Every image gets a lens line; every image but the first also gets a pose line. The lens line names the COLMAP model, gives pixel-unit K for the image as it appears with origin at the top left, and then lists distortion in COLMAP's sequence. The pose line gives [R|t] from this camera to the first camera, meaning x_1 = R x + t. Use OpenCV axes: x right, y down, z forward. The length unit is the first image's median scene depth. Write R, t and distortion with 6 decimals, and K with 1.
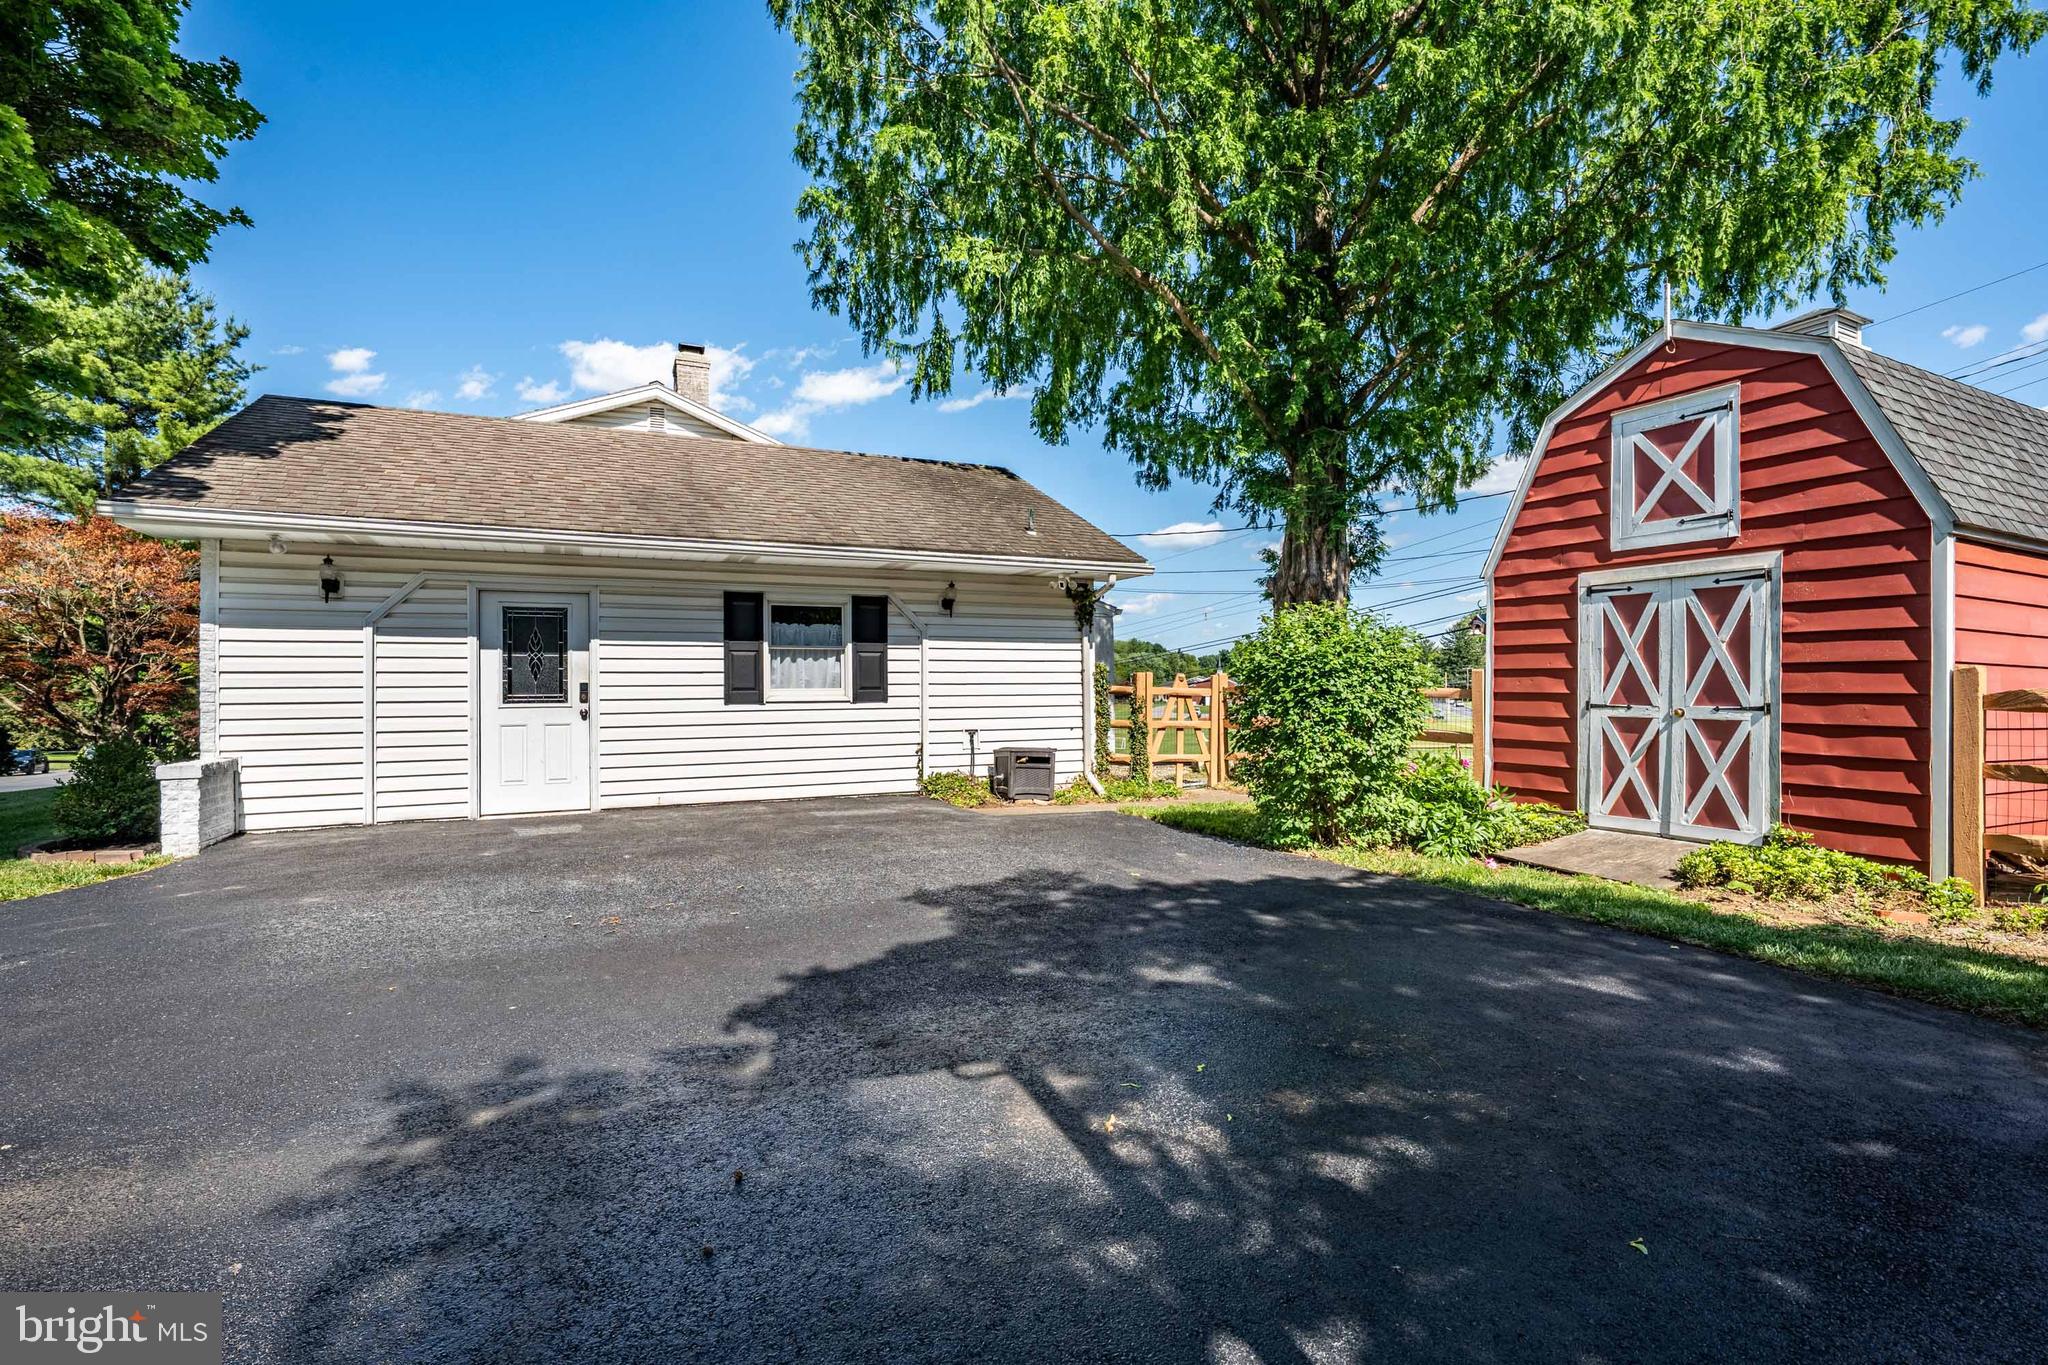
lens RADIAL K [[928.5, 0, 1010.5], [0, 928.5, 687.3], [0, 0, 1]] dist [-0.001038, -0.000287]
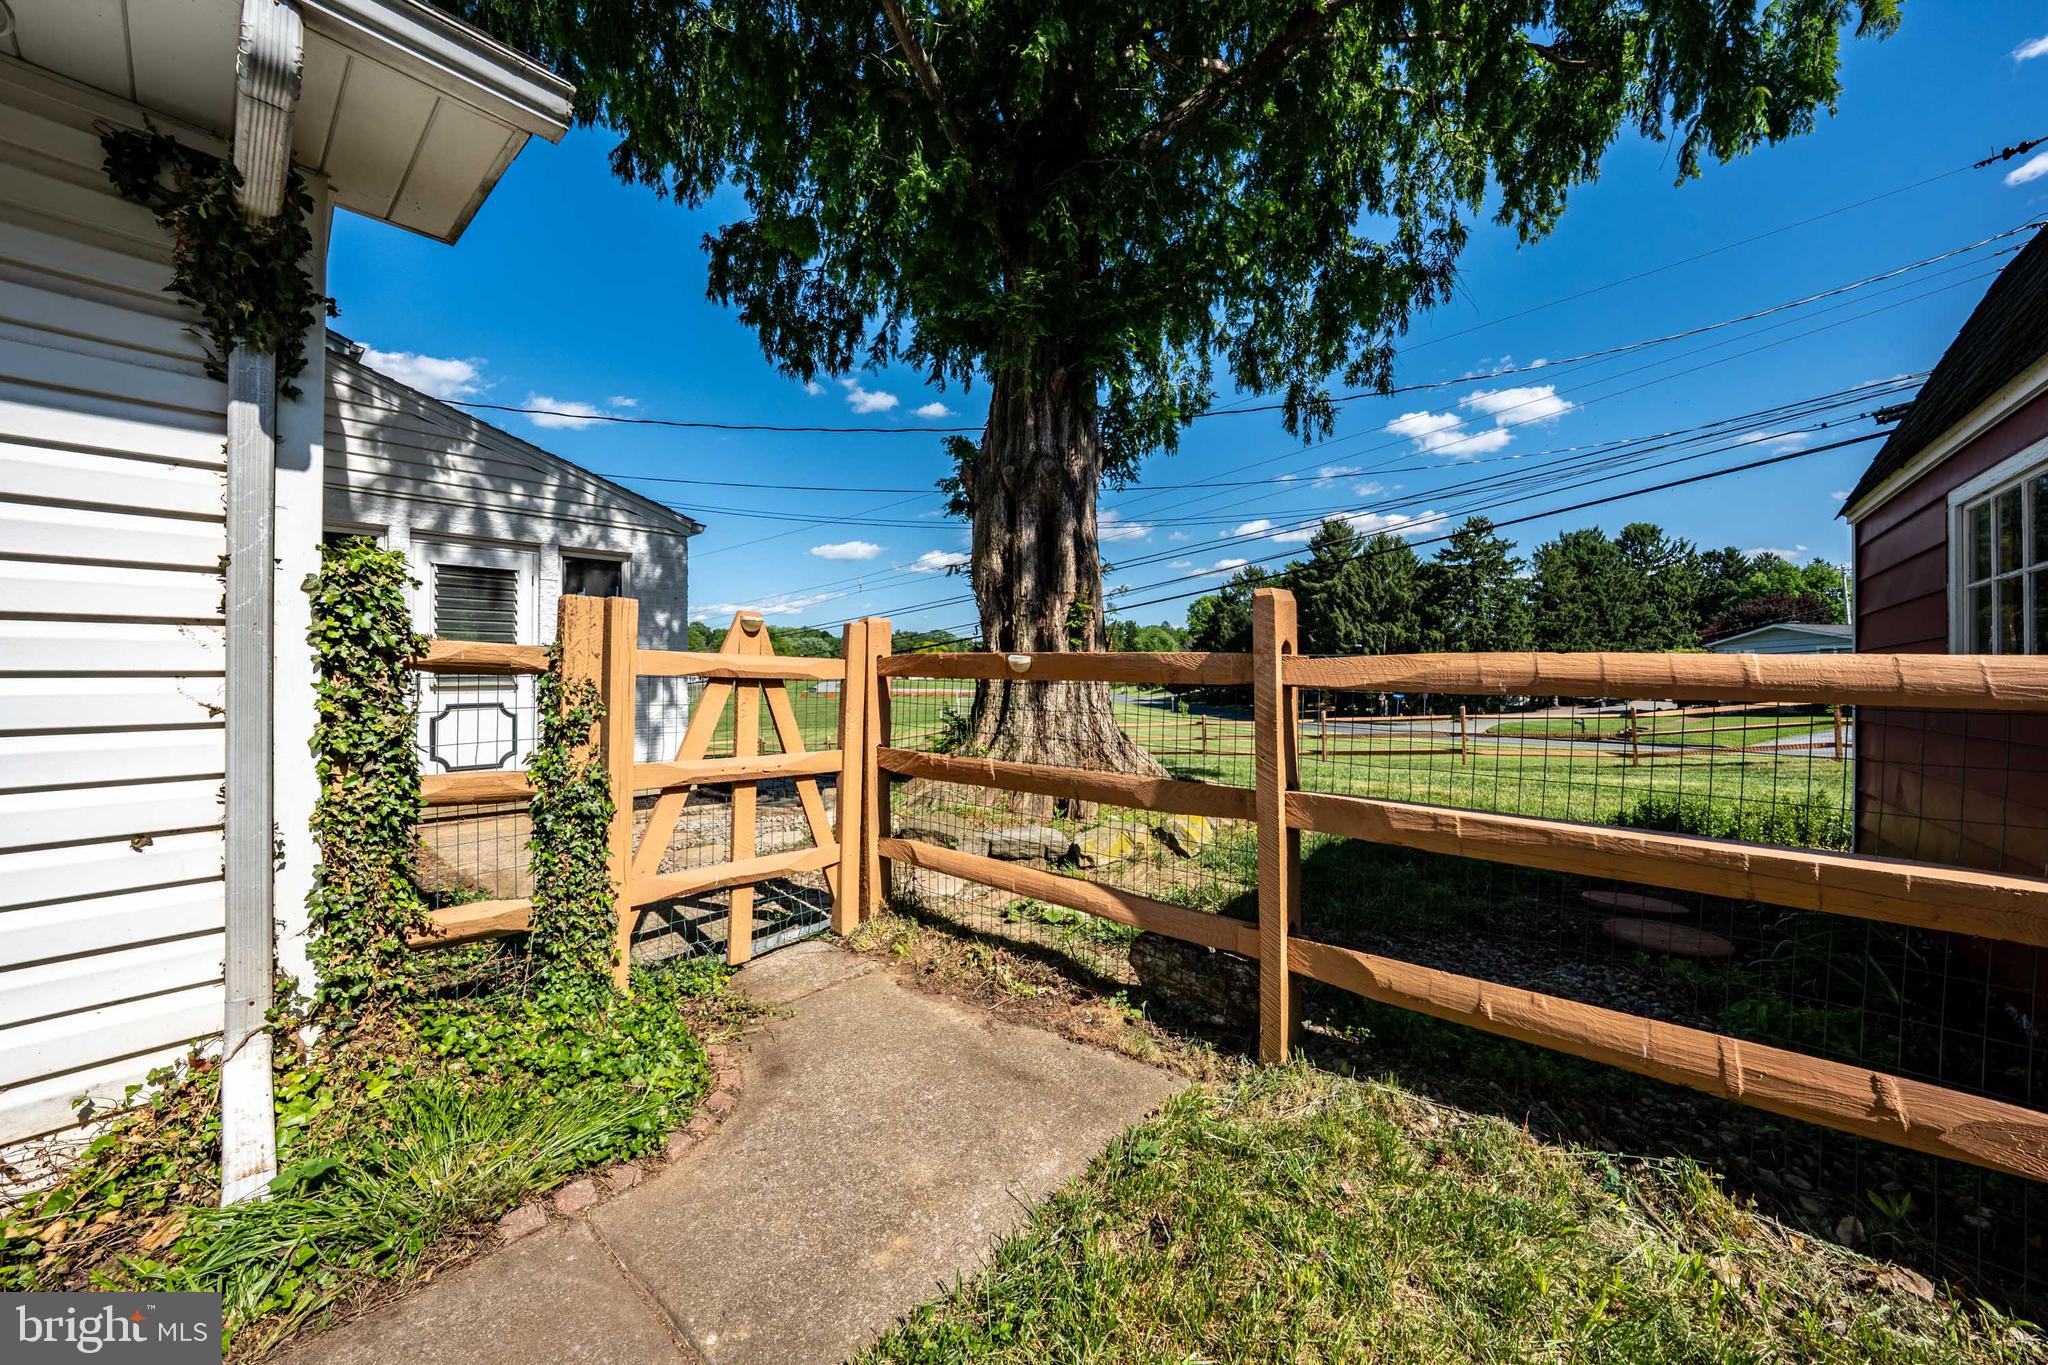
lens RADIAL K [[703.8, 0, 1010.9], [0, 703.8, 667.9], [0, 0, 1]] dist [-0.002272, -0.000075]
pose [[0.919286, 0.011413, 0.393424, 0.212589], [-0.012172, 0.999926, -0.000564, 0.005053], [-0.393402, -0.004270, 0.919357, 0.917876]]
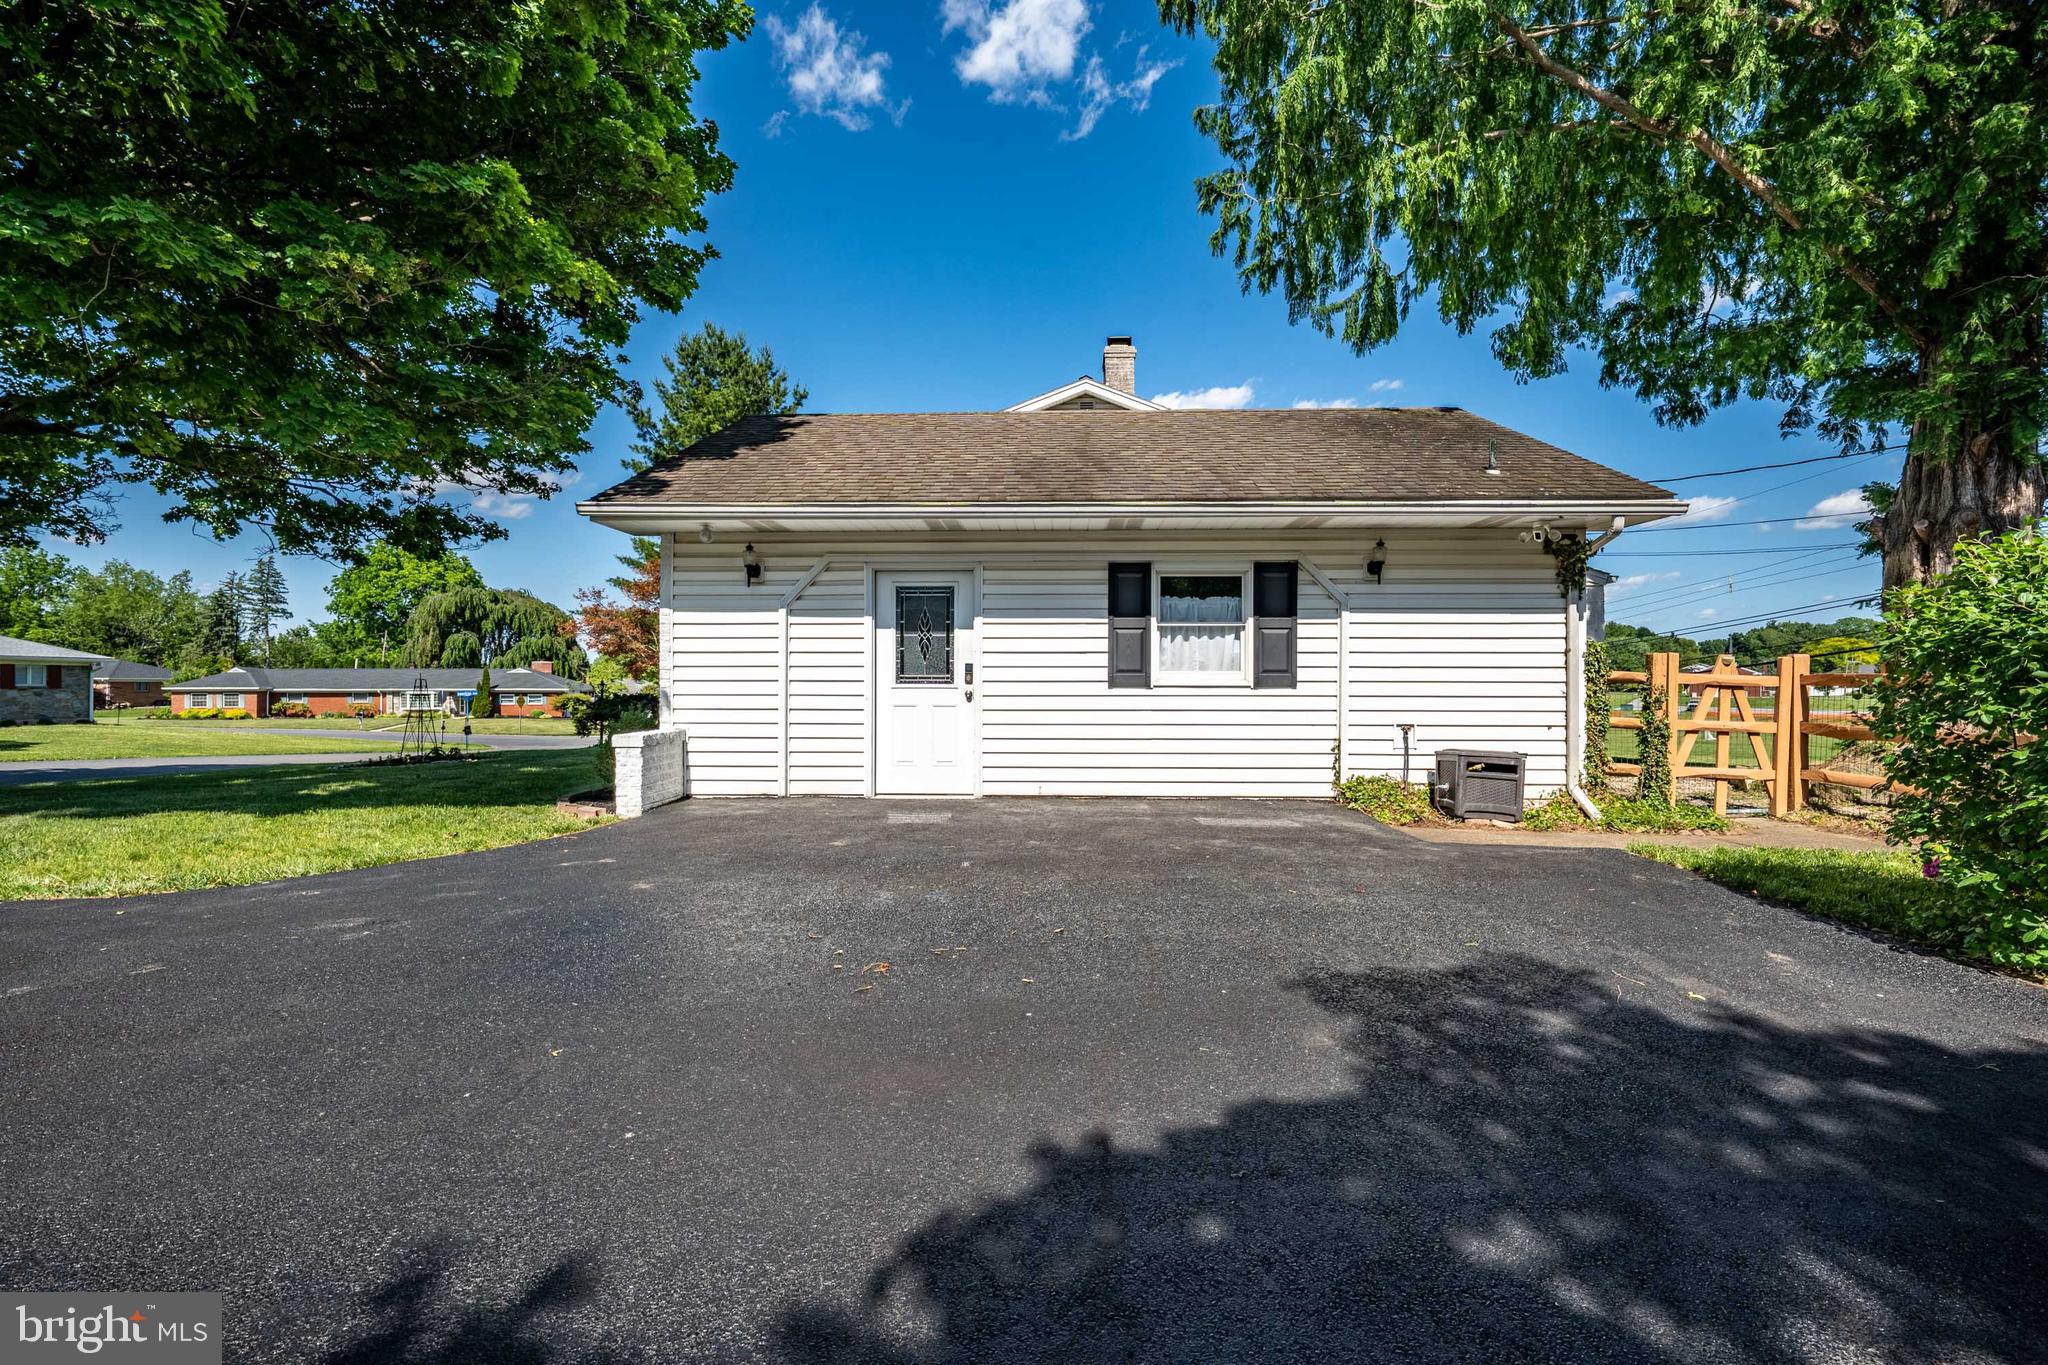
lens RADIAL K [[904.8, 0, 1015.9], [0, 904.8, 680.1], [0, 0, 1]] dist [-0.002825, 0.000371]
pose [[0.898058, 0.012111, -0.439710, -0.001634], [-0.008117, 0.999907, 0.010961, 0.001927], [0.439802, -0.006275, 0.898073, 0.169273]]
